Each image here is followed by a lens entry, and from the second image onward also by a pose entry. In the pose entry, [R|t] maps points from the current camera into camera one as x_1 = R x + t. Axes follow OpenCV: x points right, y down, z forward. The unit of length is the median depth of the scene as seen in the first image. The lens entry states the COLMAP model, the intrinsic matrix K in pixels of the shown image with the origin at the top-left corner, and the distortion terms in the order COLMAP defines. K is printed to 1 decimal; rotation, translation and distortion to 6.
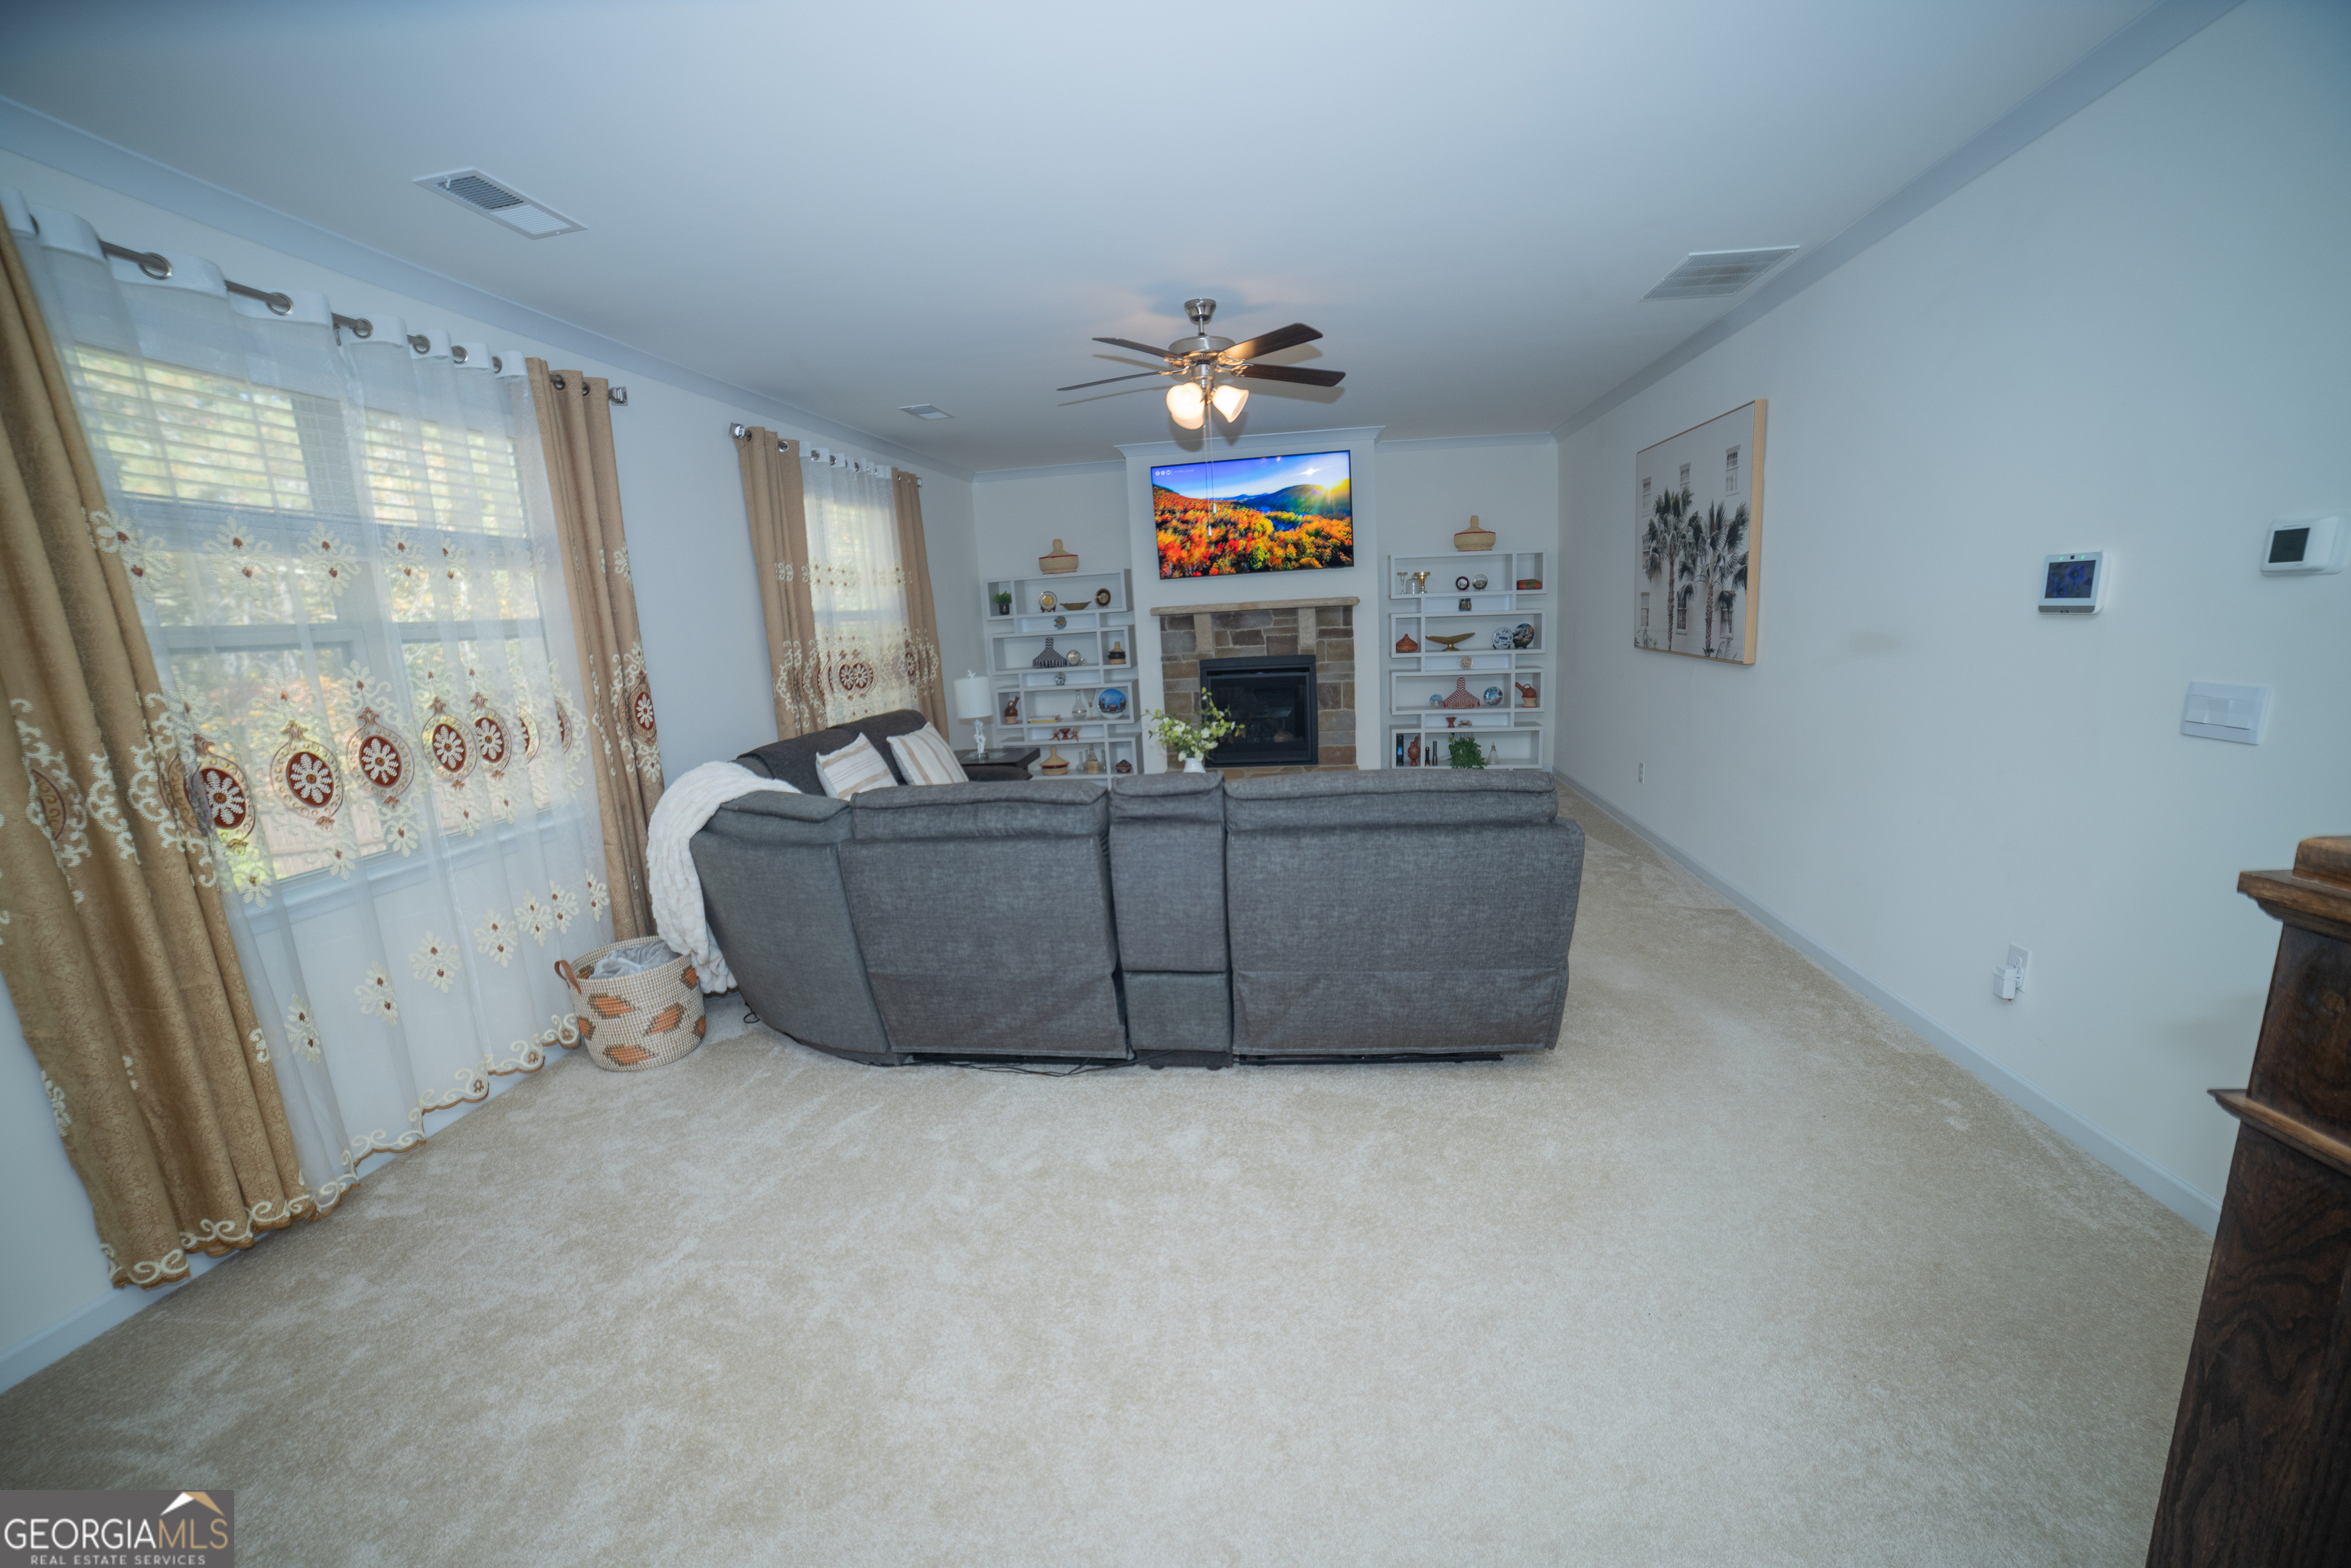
lens RADIAL K [[949.5, 0, 1161.7], [0, 949.5, 781.3], [0, 0, 1]] dist [-0.083296, 0.021678]
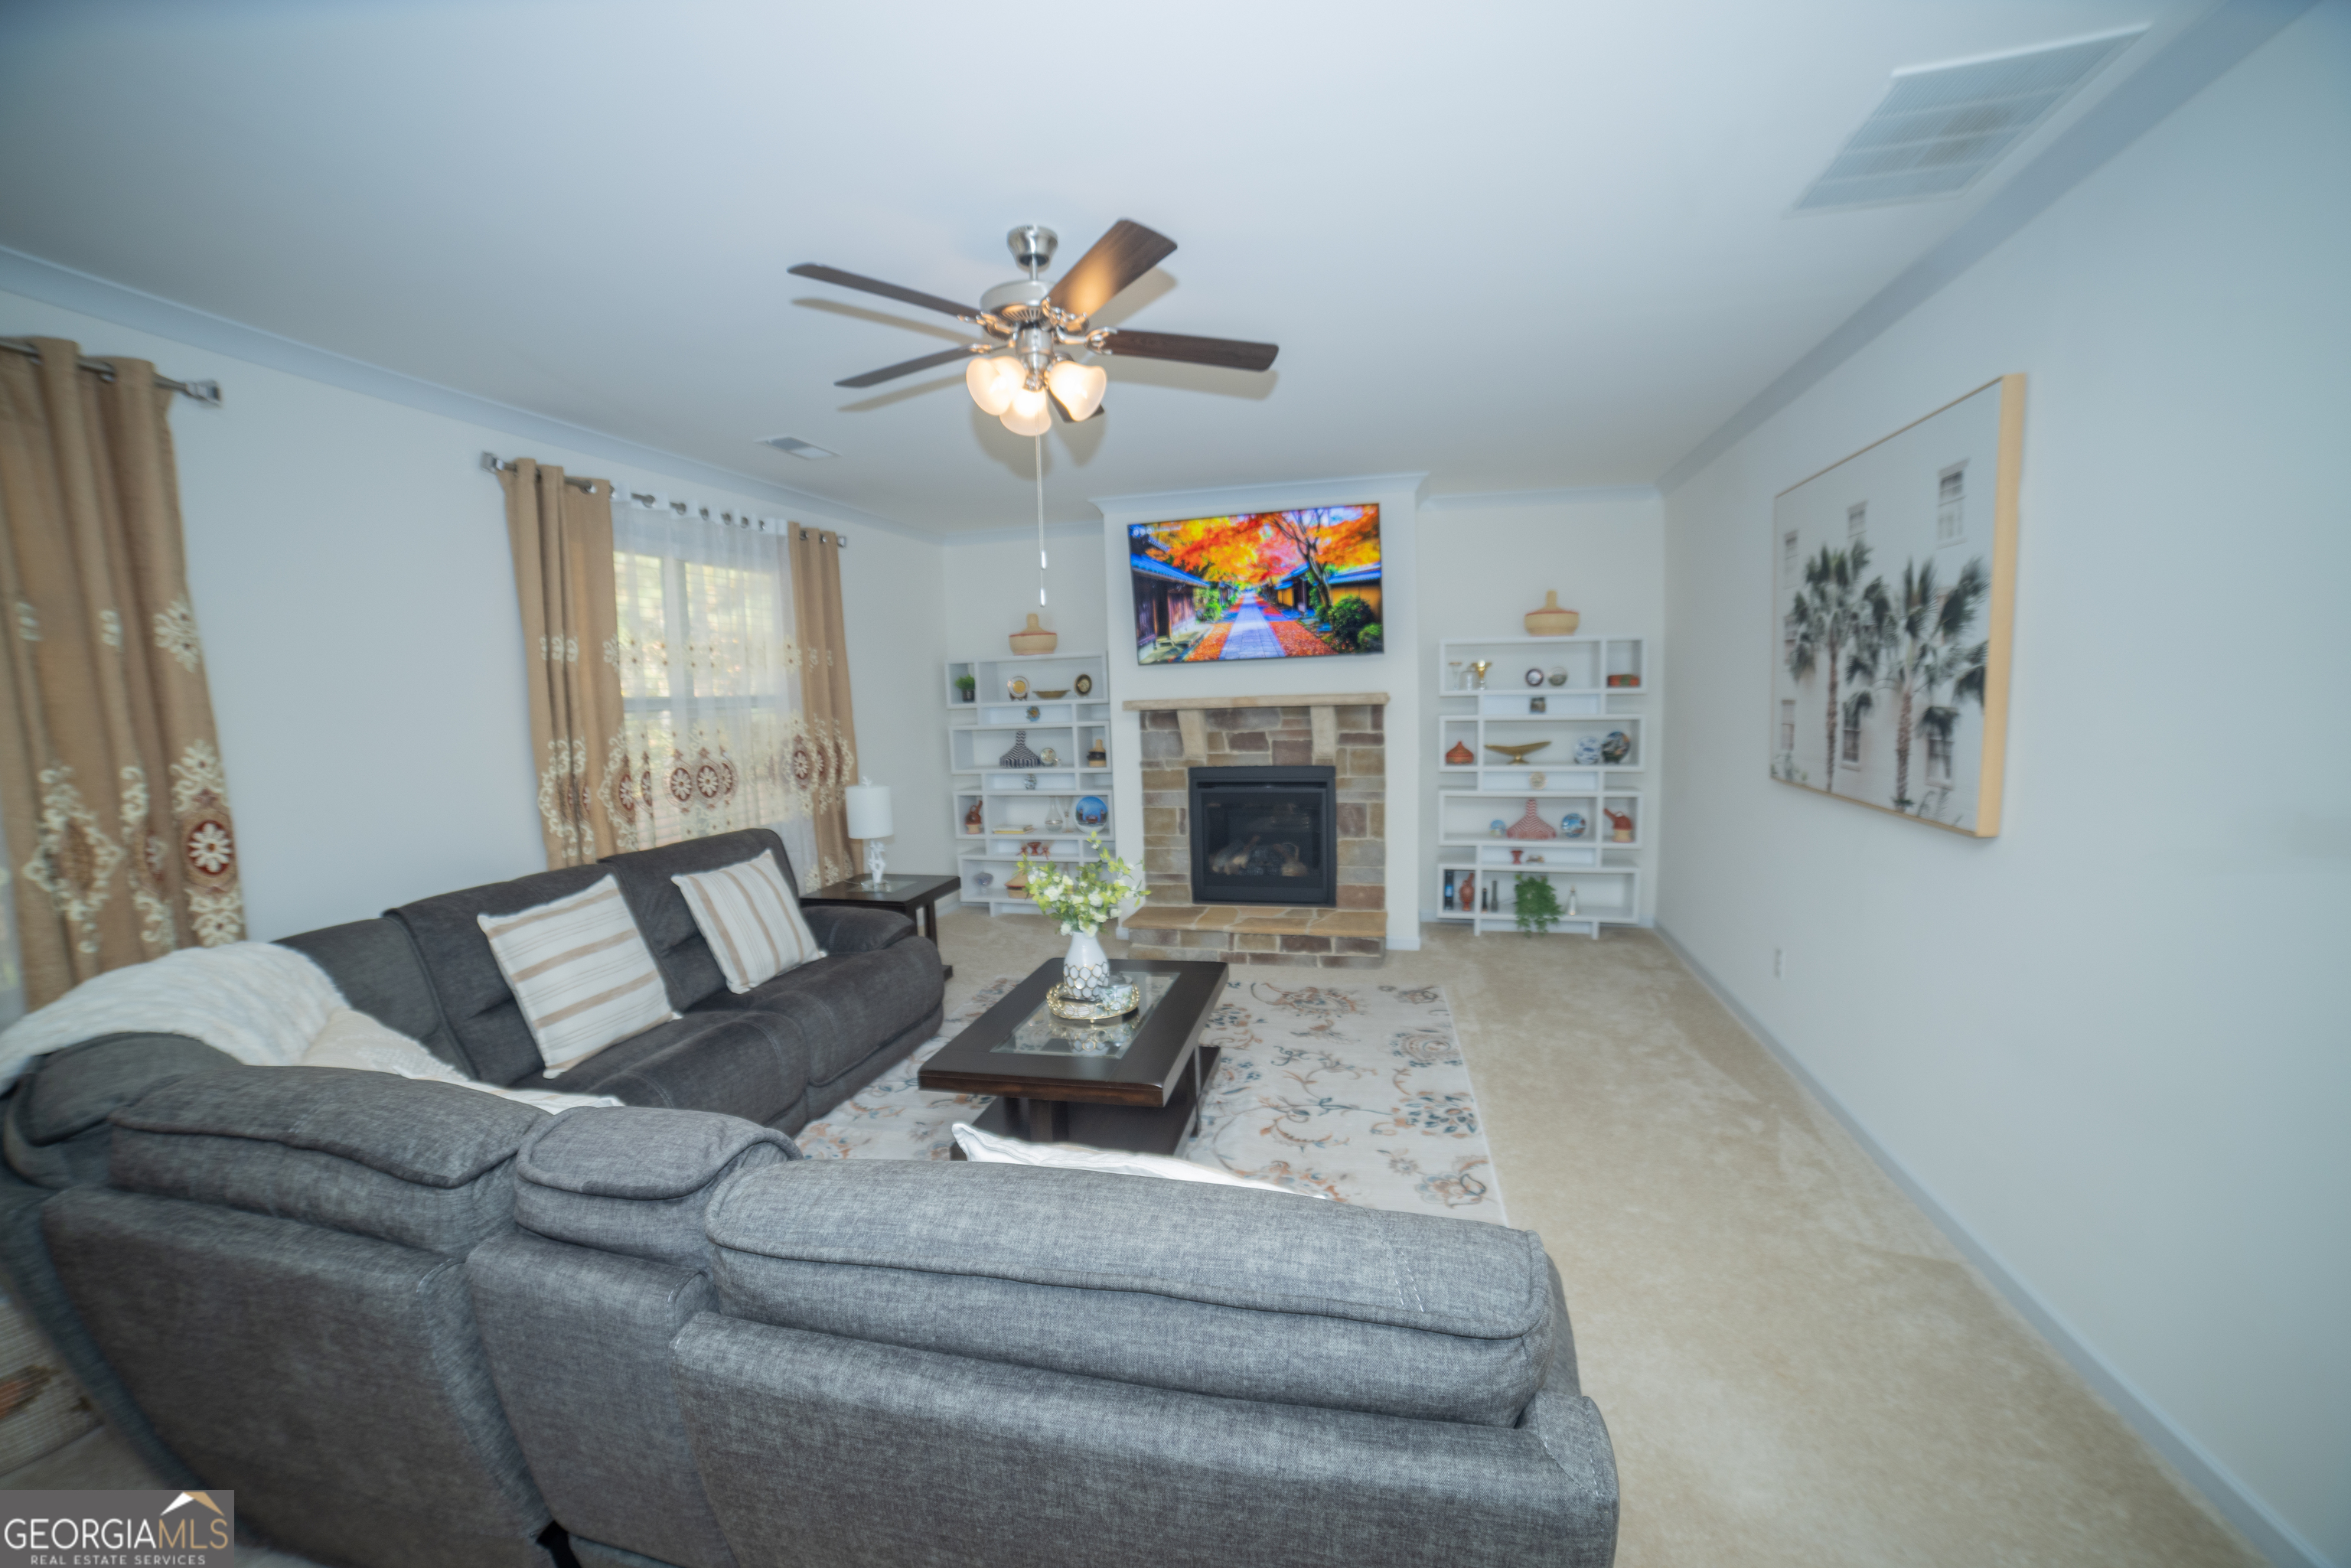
lens RADIAL K [[949.5, 0, 1154.6], [0, 949.5, 788.6], [0, 0, 1]] dist [-0.083296, 0.021678]
pose [[0.992648, 0.035670, -0.115659, 0.123491], [-0.044240, 0.996394, -0.072403, -0.060779], [0.112659, 0.076987, 0.990647, 0.252310]]
